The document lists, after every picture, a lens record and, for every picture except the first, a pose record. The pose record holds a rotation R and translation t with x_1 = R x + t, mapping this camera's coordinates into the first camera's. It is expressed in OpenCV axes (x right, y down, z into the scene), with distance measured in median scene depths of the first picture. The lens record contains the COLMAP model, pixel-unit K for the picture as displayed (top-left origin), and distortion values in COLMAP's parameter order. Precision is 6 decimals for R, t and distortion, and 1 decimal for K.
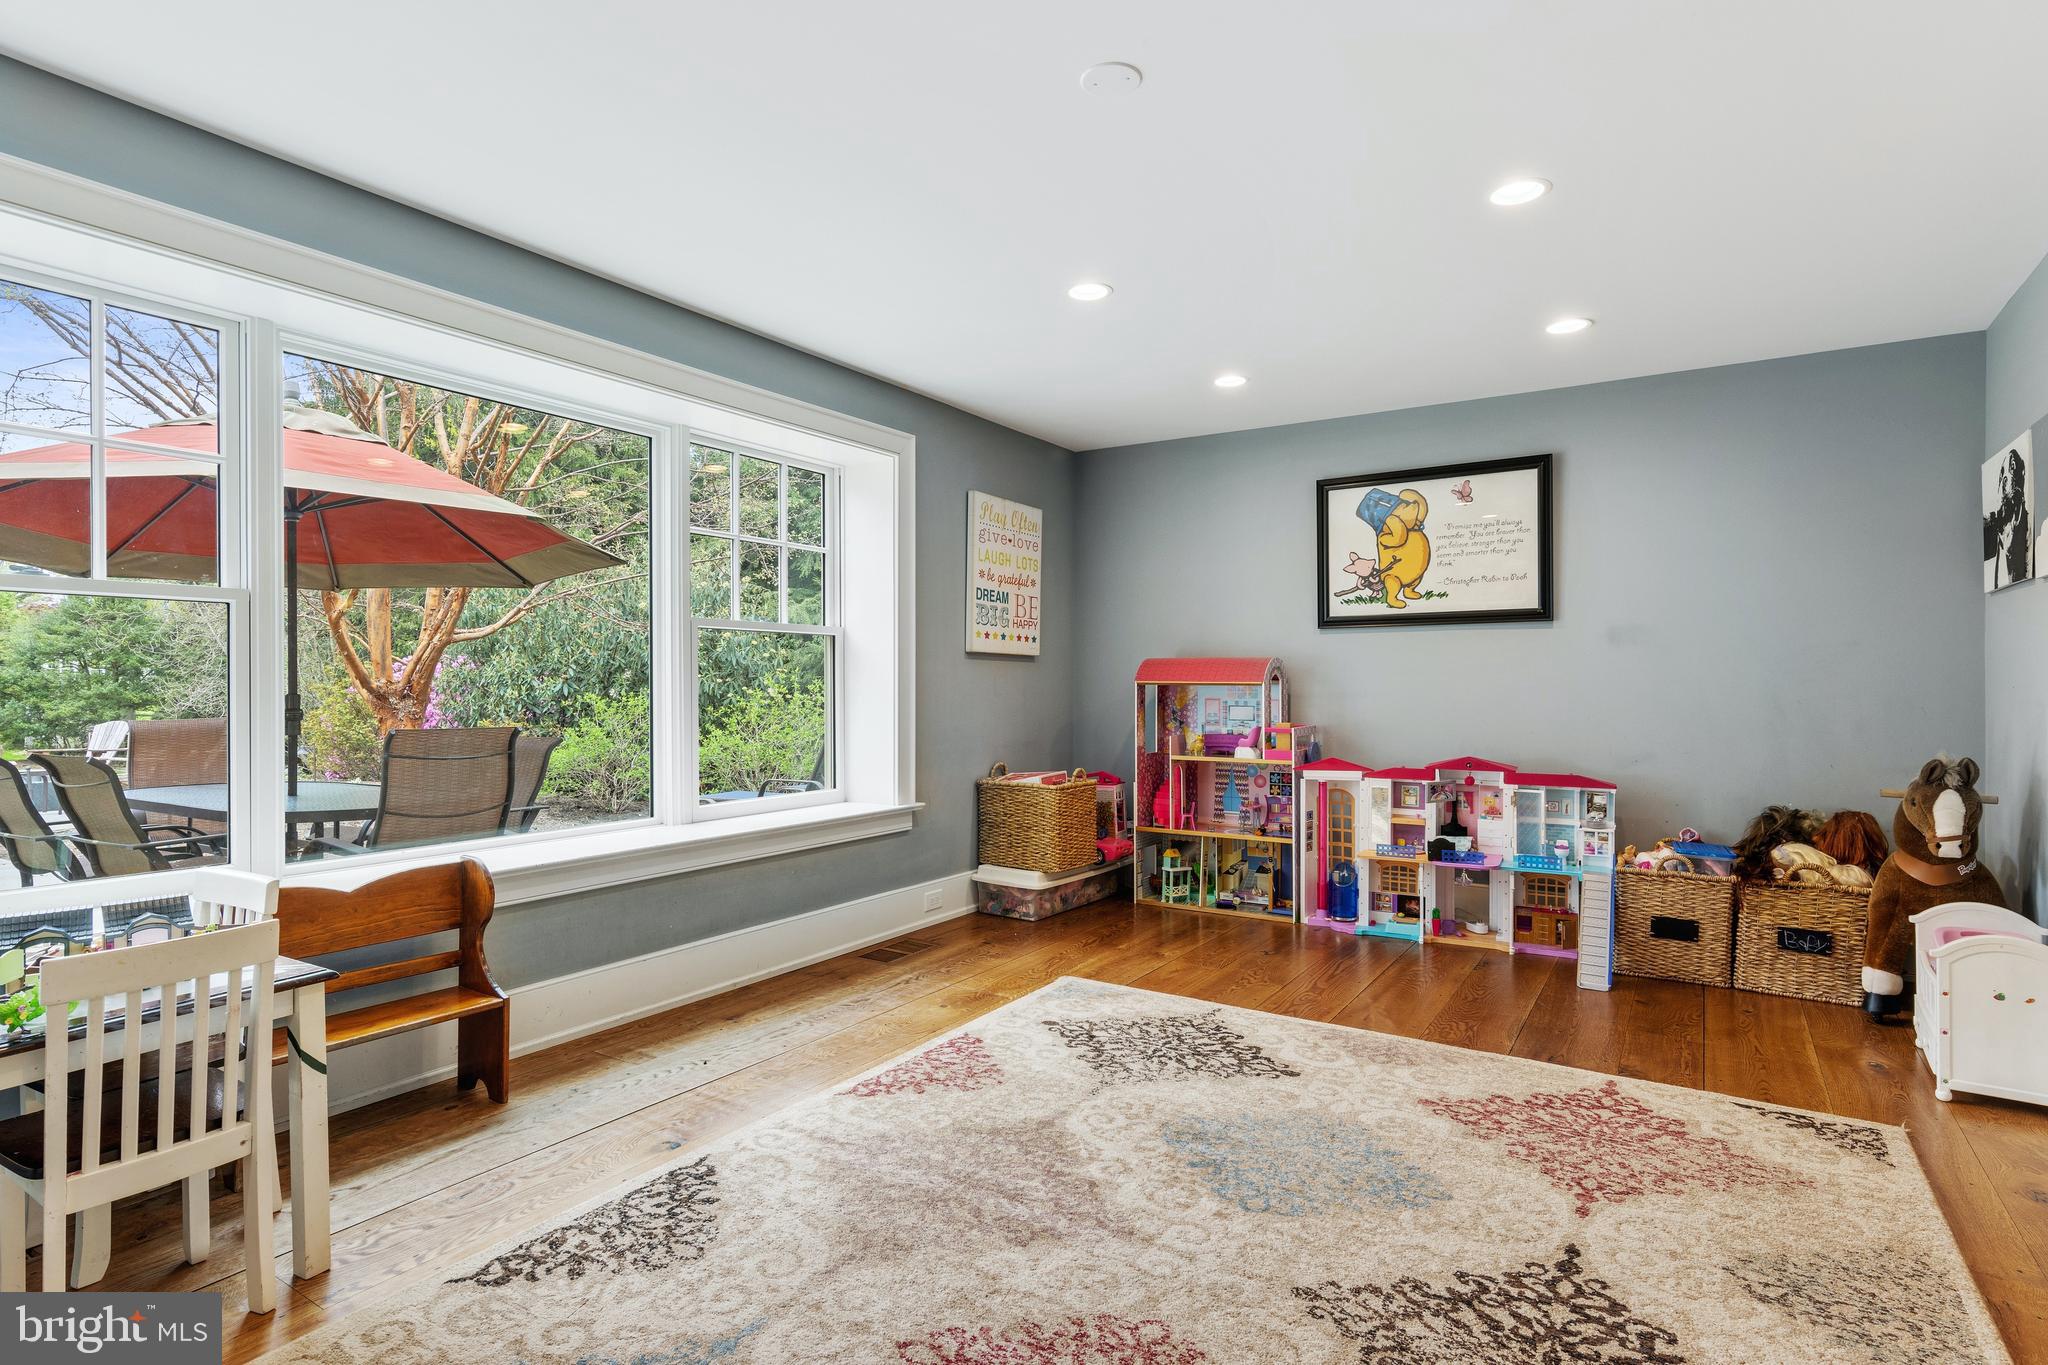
lens RADIAL K [[1044.2, 0, 1025.3], [0, 1044.2, 689.3], [0, 0, 1]] dist [0.013723, -0.002659]
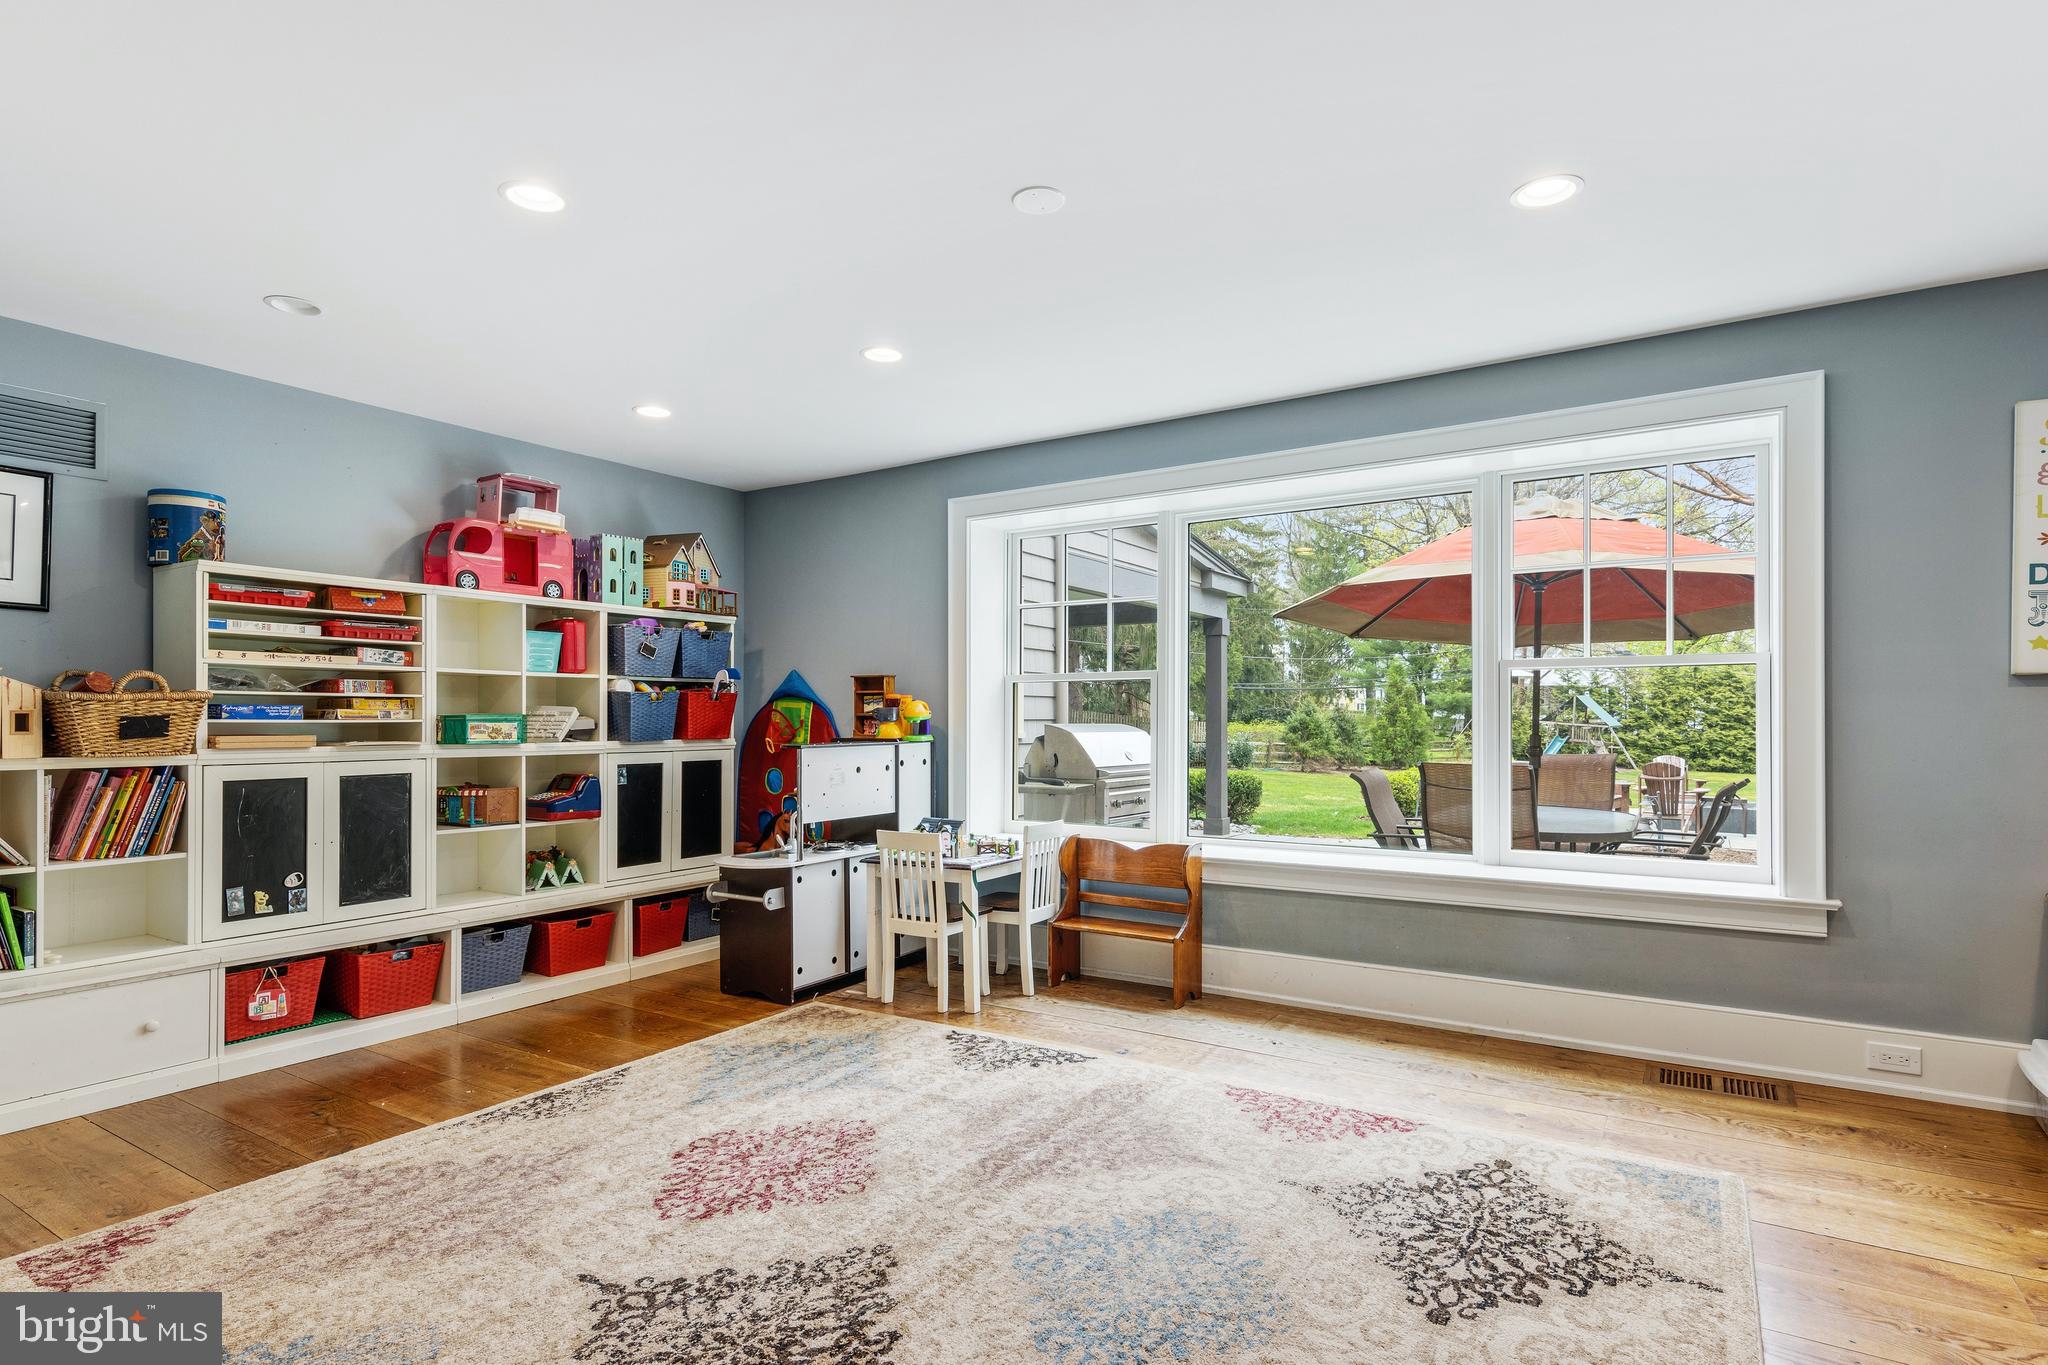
lens RADIAL K [[1044.2, 0, 1042.6], [0, 1044.2, 715.0], [0, 0, 1]] dist [0.013723, -0.002659]
pose [[0.005232, -0.013551, -0.999894, 0.837808], [-0.004877, 0.999896, -0.013577, -0.001656], [0.999974, 0.004947, 0.005166, 0.679830]]
